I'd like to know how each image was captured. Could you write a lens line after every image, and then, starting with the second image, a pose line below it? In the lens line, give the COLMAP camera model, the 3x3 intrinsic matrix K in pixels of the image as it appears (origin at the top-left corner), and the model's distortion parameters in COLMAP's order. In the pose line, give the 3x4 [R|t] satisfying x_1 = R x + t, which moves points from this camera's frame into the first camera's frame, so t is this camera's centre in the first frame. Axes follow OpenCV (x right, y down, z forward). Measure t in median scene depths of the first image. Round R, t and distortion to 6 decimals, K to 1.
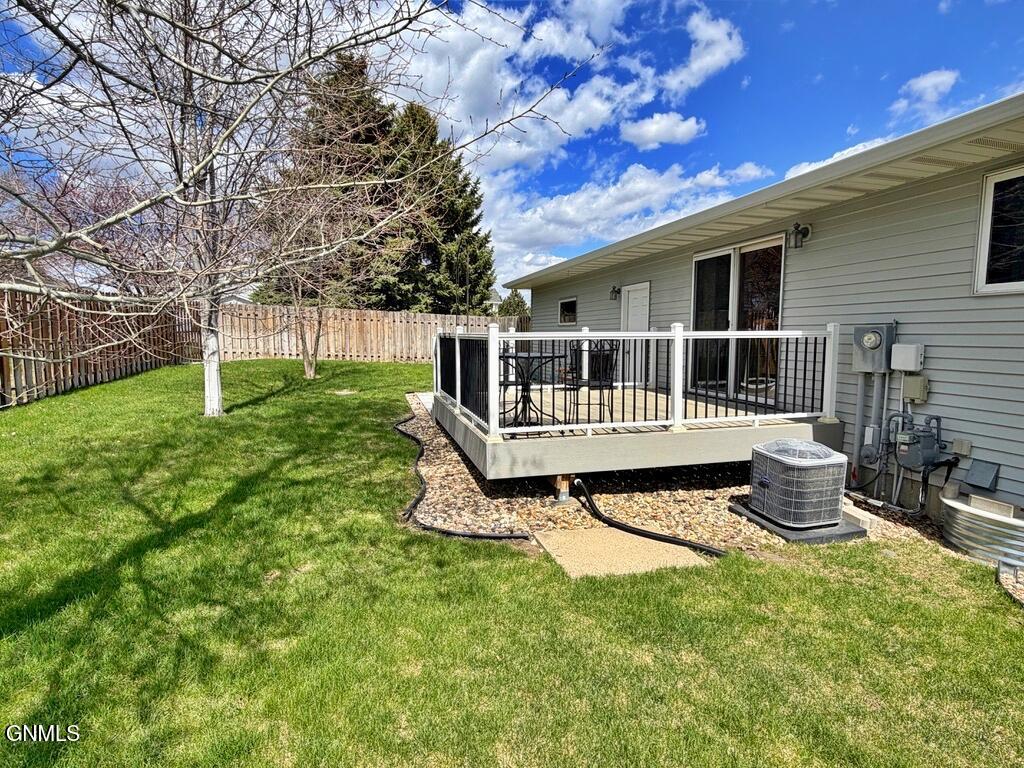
lens RADIAL K [[540.8, 0, 512.0], [0, 540.8, 384.0], [0, 0, 1]] dist [0.000204, 0.000106]
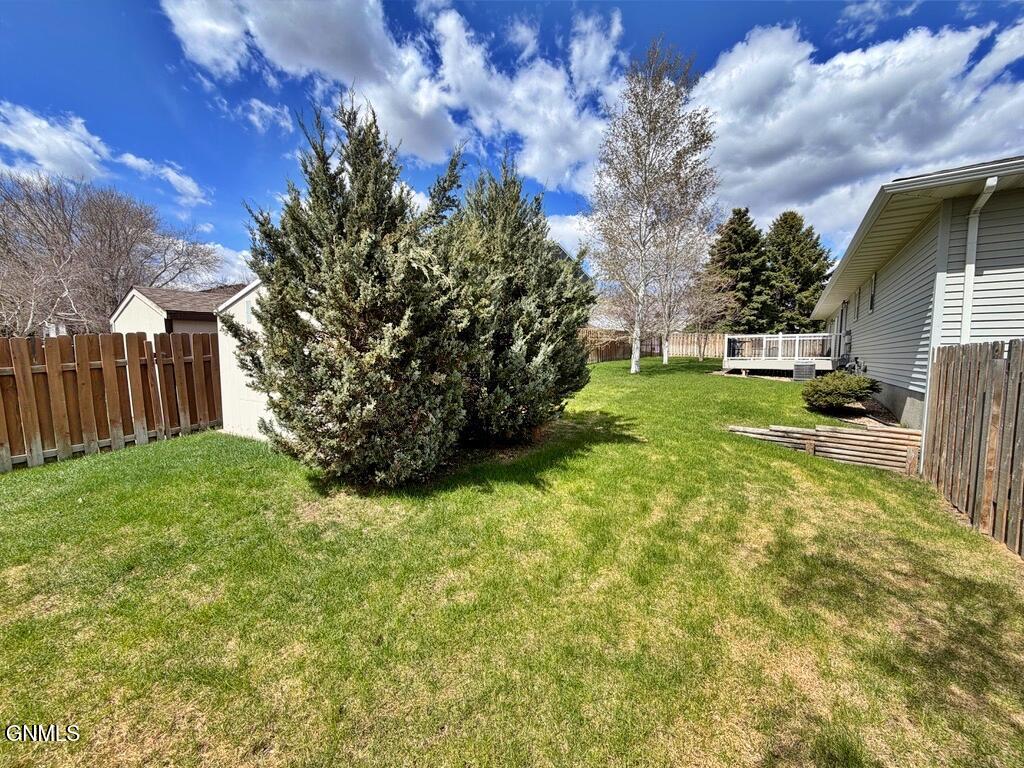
lens RADIAL K [[406.4, 0, 512.0], [0, 406.4, 384.0], [0, 0, 1]] dist [-0.002397, -0.000340]
pose [[0.657856, 0.061943, -0.750592, 0.311717], [-0.080945, 0.996654, 0.011305, 0.095268], [0.748781, 0.053320, 0.660669, -0.590248]]
